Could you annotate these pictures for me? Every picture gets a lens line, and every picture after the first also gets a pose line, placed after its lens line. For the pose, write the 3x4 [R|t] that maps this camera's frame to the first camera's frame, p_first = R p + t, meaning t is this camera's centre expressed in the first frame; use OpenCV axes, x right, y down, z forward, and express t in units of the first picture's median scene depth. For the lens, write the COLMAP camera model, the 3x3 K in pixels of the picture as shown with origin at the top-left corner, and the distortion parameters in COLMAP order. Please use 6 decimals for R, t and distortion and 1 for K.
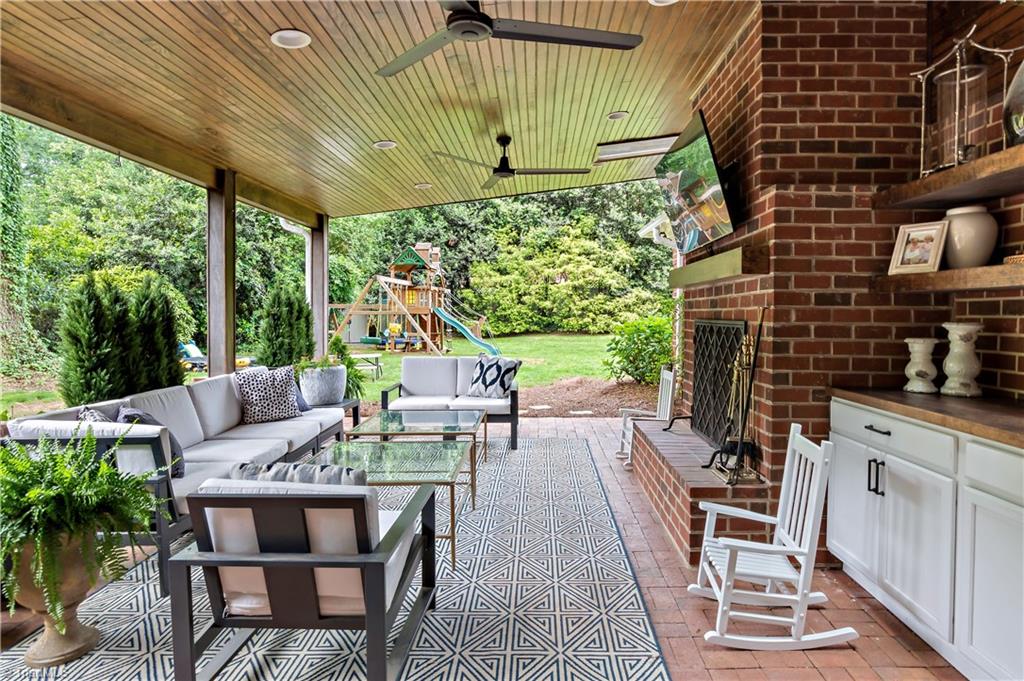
lens RADIAL K [[590.3, 0, 516.4], [0, 590.3, 315.0], [0, 0, 1]] dist [0.000845, -0.000110]
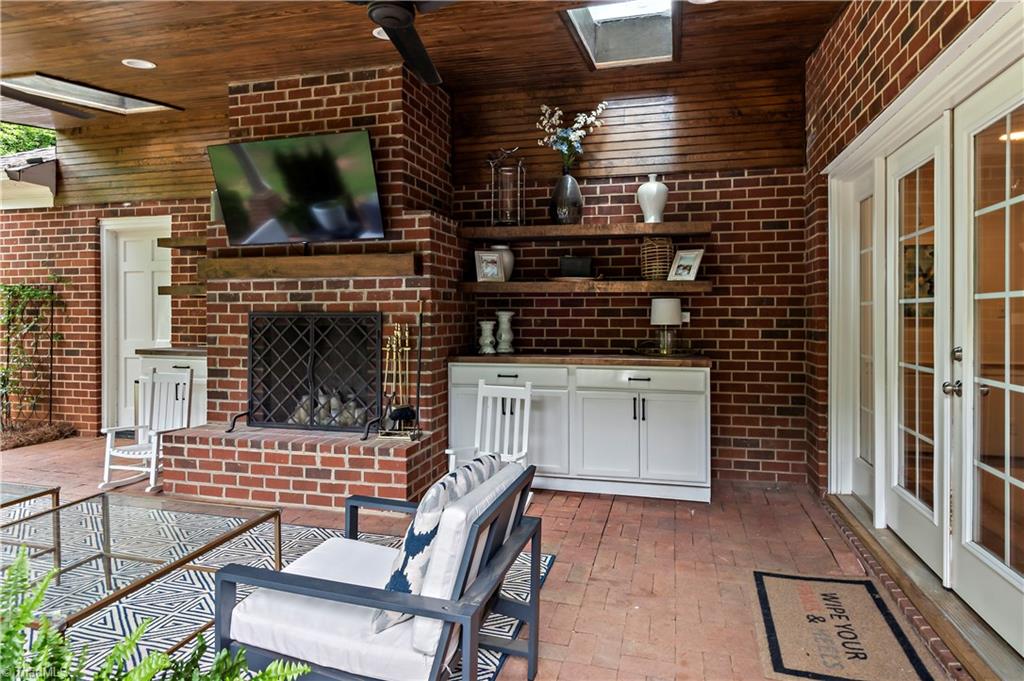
lens RADIAL K [[590.3, 0, 516.4], [0, 590.3, 315.0], [0, 0, 1]] dist [0.000845, -0.000110]
pose [[0.216615, -0.006969, 0.976232, -0.931072], [0.008025, 0.999953, 0.005358, 0.014697], [-0.976224, 0.006674, 0.216661, 0.576653]]
